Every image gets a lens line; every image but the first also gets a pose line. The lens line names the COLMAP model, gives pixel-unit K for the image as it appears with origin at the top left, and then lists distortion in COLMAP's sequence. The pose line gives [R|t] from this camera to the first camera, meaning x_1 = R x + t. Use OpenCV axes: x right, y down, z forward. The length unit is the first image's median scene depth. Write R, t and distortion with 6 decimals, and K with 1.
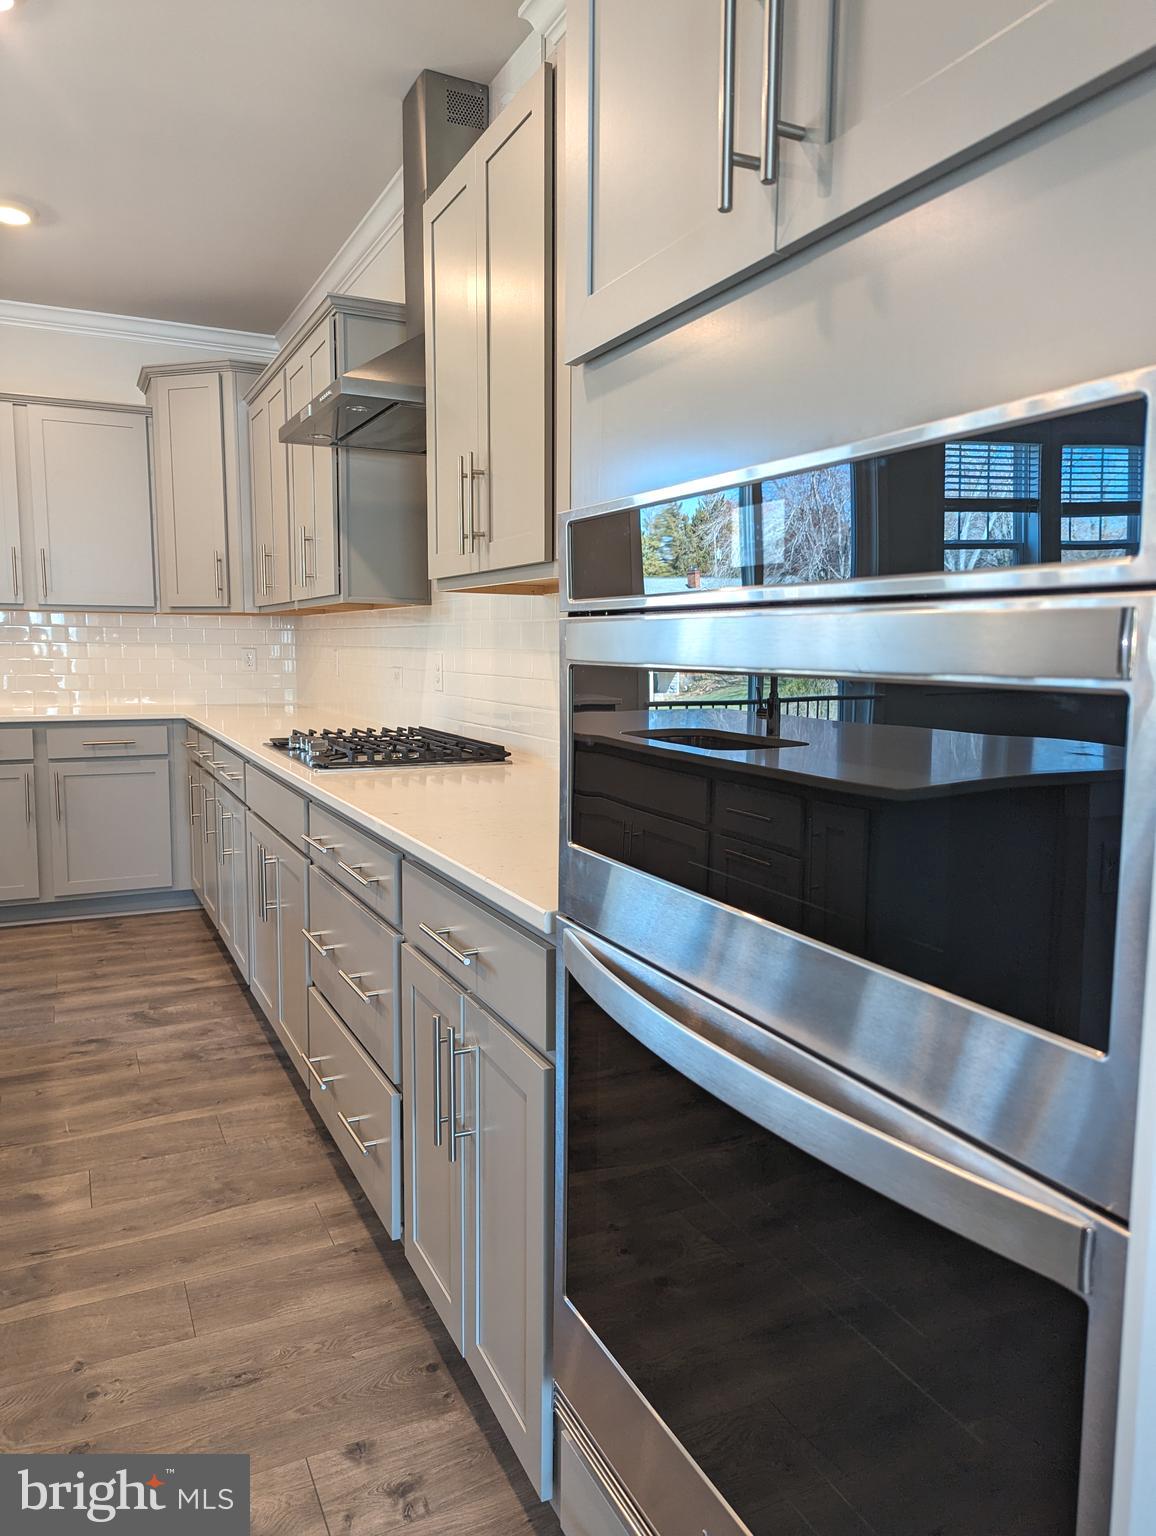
lens RADIAL K [[1089.7, 0, 591.4], [0, 1089.7, 763.1], [0, 0, 1]] dist [0.048137, -0.038047]
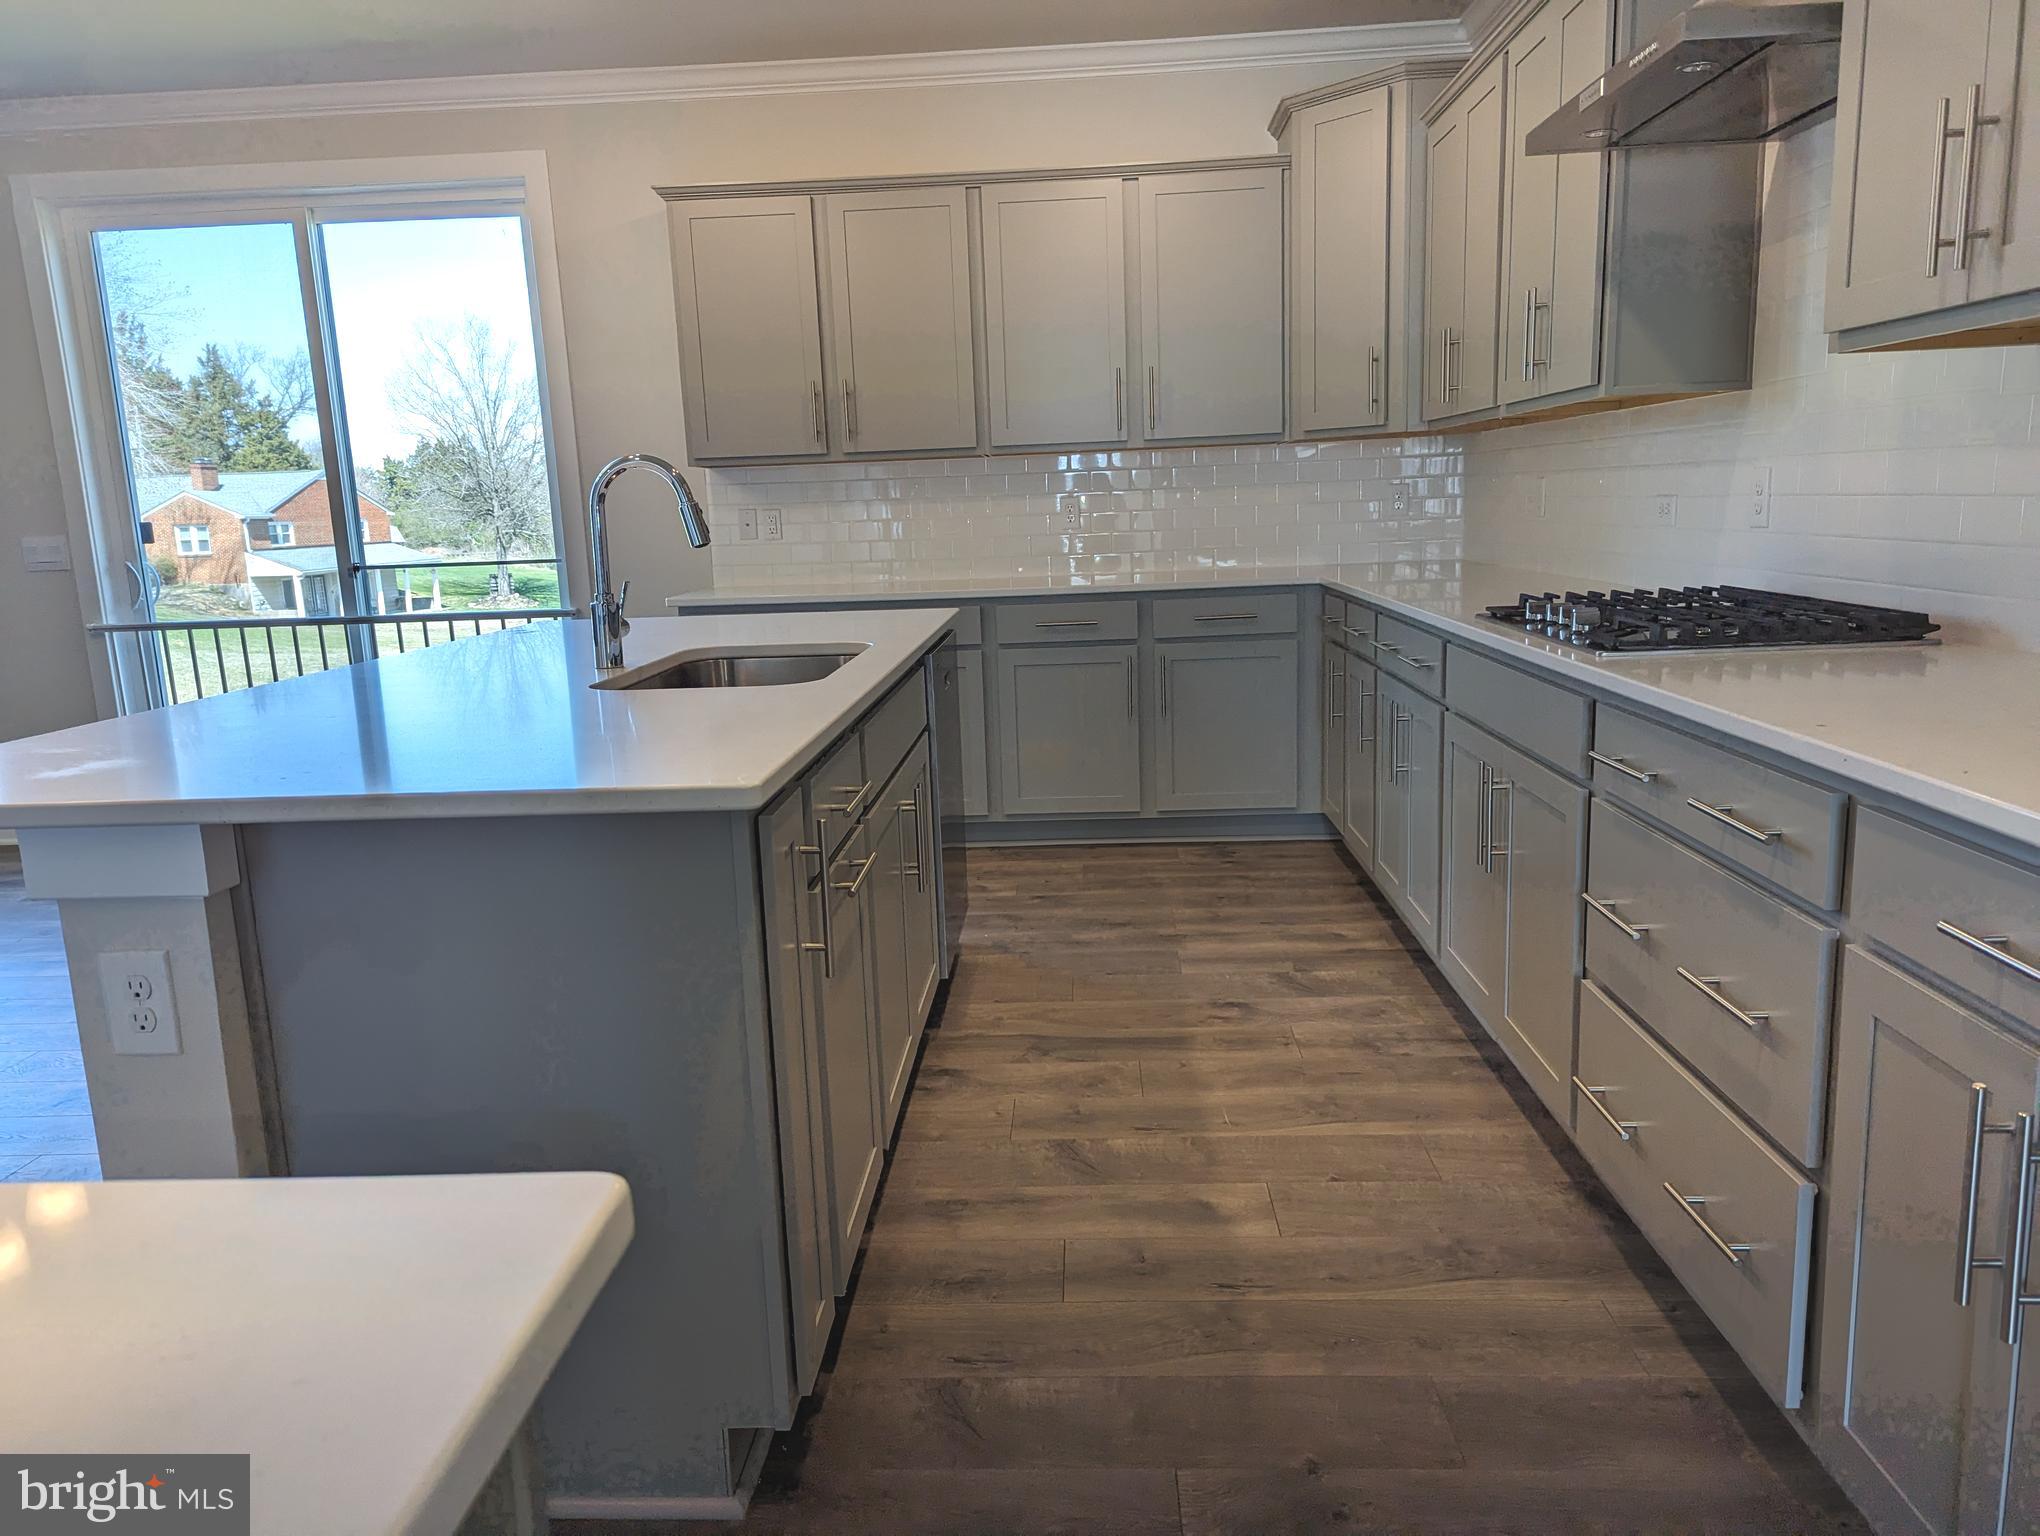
lens RADIAL K [[1440.3, 0, 1002.7], [0, 1440.3, 766.3], [0, 0, 1]] dist [0.041839, -0.032001]
pose [[0.873654, 0.046295, -0.484341, -0.120526], [-0.006507, 0.996486, 0.083511, 0.003455], [0.486505, -0.069808, 0.870885, 0.058240]]
